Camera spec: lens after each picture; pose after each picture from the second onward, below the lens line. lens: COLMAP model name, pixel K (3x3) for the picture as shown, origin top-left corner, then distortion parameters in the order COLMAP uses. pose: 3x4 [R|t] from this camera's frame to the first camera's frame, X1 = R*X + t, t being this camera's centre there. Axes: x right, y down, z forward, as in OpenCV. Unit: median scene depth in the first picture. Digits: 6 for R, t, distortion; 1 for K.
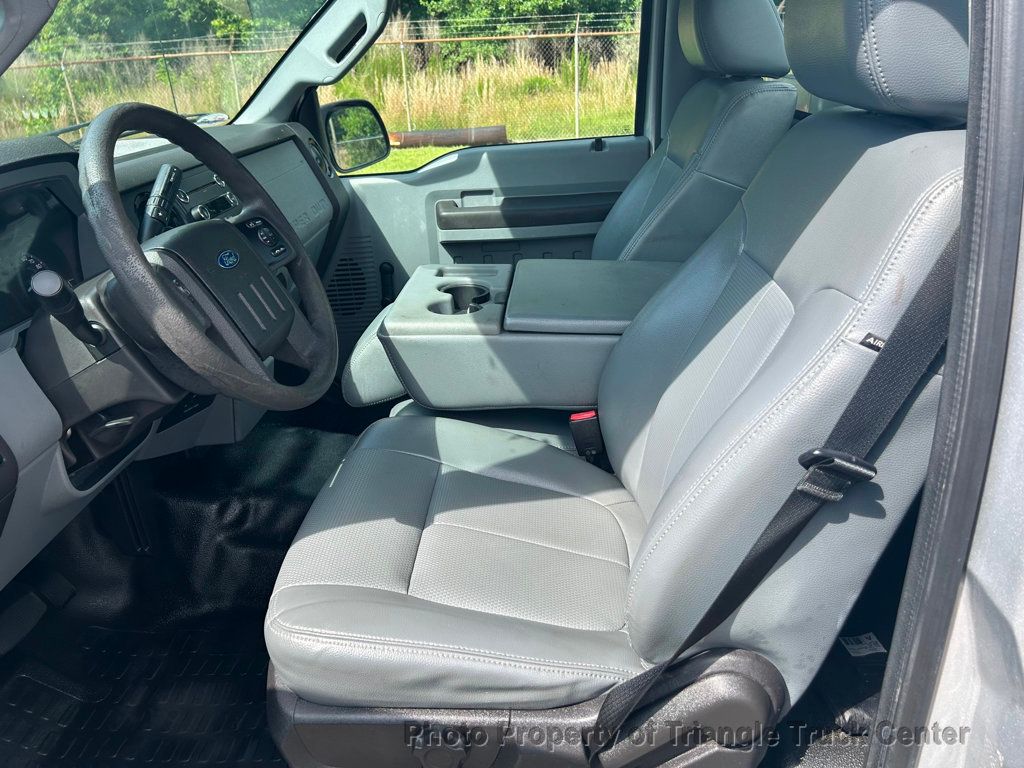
lens RADIAL K [[778.6, 0, 508.7], [0, 778.6, 387.3], [0, 0, 1]] dist [0.036027, -0.028252]
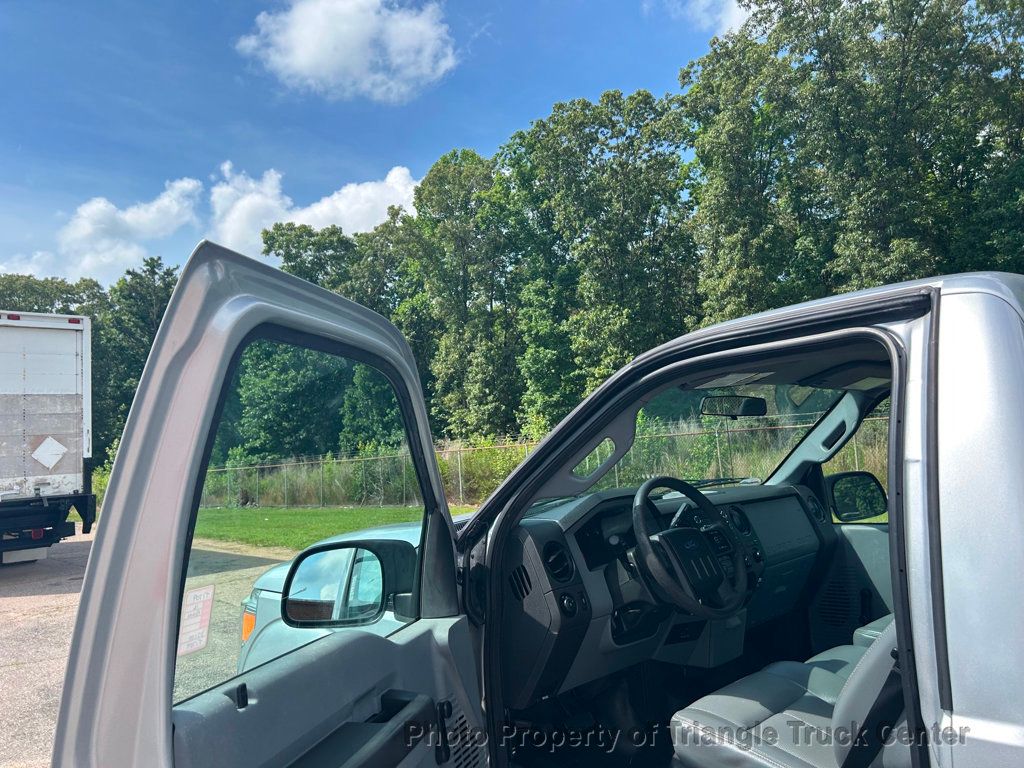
lens RADIAL K [[777.4, 0, 514.6], [0, 777.4, 373.2], [0, 0, 1]] dist [0.063267, -0.085905]
pose [[0.731967, -0.053880, -0.679206, 0.689297], [-0.252217, 0.904625, -0.343571, 0.241894], [0.632938, 0.422789, 0.648566, -0.815024]]
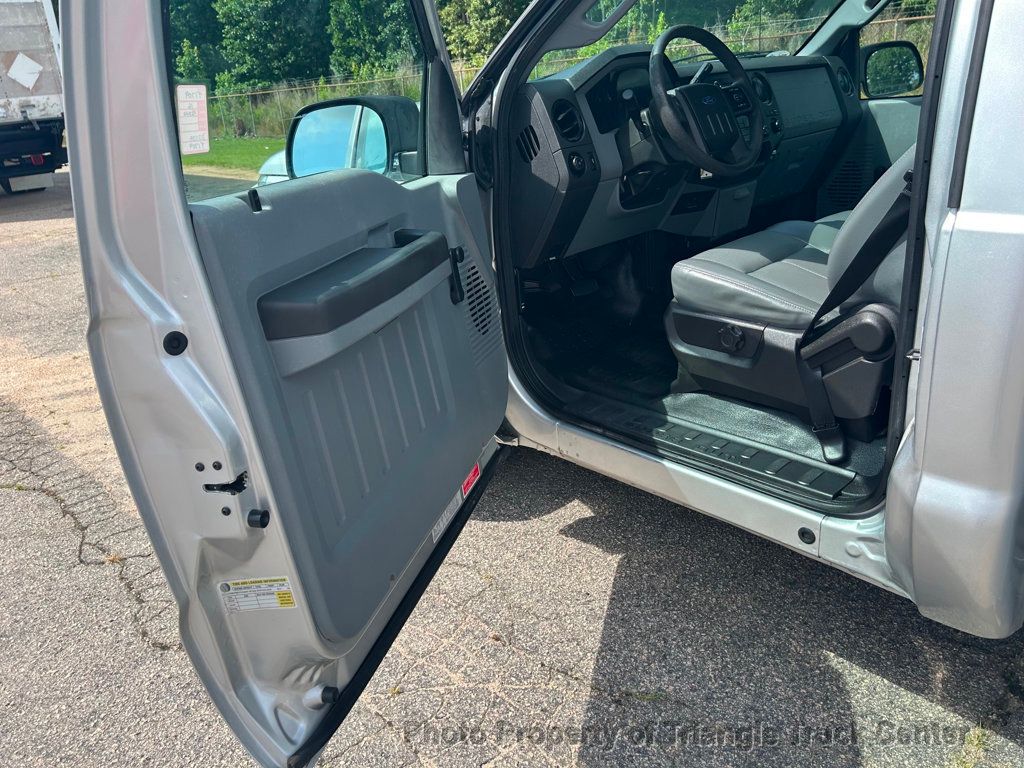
lens RADIAL K [[778.6, 0, 508.7], [0, 778.6, 387.3], [0, 0, 1]] dist [0.036027, -0.028252]
pose [[0.722464, 0.255762, -0.642364, 0.680934], [-0.239646, 0.964104, 0.114336, 0.398080], [0.648549, 0.071336, 0.757823, -0.747149]]
